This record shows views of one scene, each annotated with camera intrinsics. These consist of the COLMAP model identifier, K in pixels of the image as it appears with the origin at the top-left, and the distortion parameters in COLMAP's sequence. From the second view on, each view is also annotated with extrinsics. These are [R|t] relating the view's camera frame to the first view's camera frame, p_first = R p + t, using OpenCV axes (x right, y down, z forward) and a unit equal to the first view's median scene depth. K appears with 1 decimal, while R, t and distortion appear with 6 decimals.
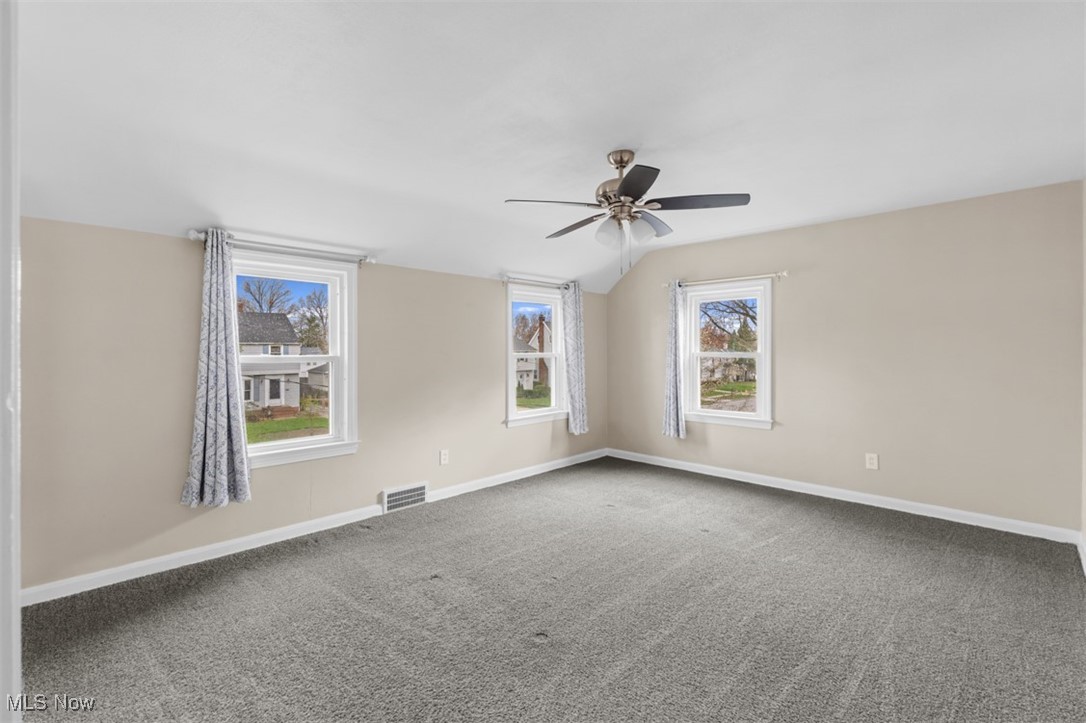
lens RADIAL K [[480.9, 0, 542.6], [0, 480.9, 351.8], [0, 0, 1]] dist [-0.001017, -0.000002]
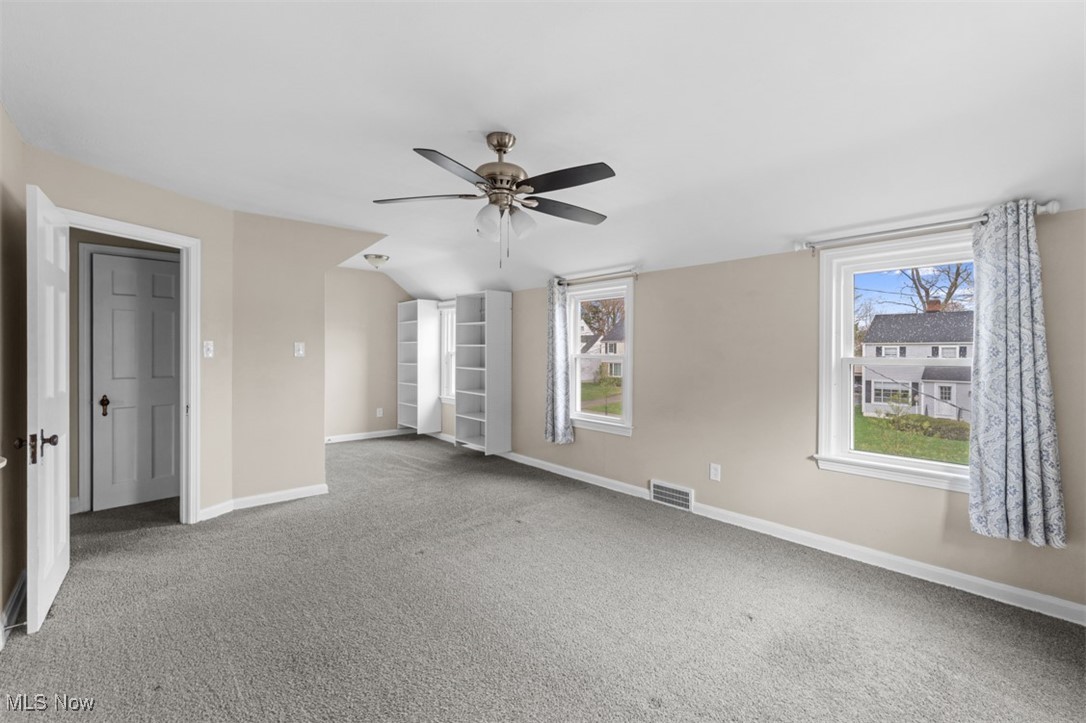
lens RADIAL K [[480.9, 0, 542.6], [0, 480.9, 351.8], [0, 0, 1]] dist [-0.001017, -0.000002]
pose [[-0.076721, 0.012757, -0.996971, 0.638352], [-0.002131, 0.999914, 0.012958, -0.011399], [0.997050, 0.003119, -0.076687, 0.690596]]
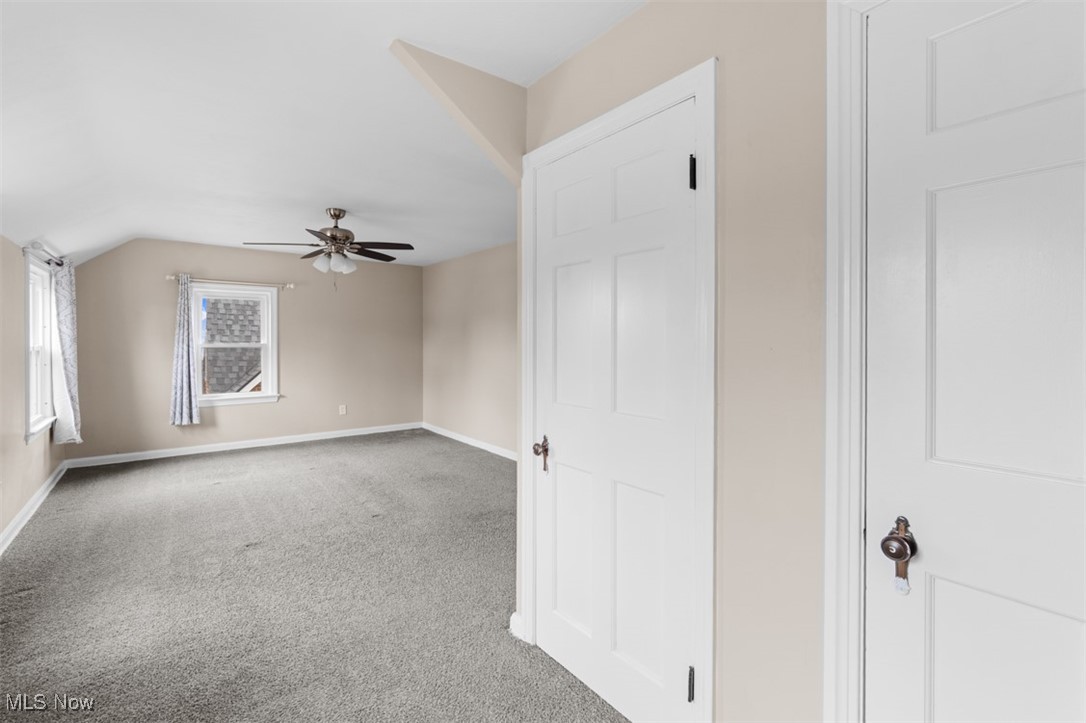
lens RADIAL K [[480.9, 0, 542.6], [0, 480.9, 351.8], [0, 0, 1]] dist [-0.001017, -0.000002]
pose [[0.127177, -0.021398, 0.991649, -0.735772], [0.002470, 0.999771, 0.021256, -0.001728], [-0.991877, -0.000254, 0.127201, 0.106039]]
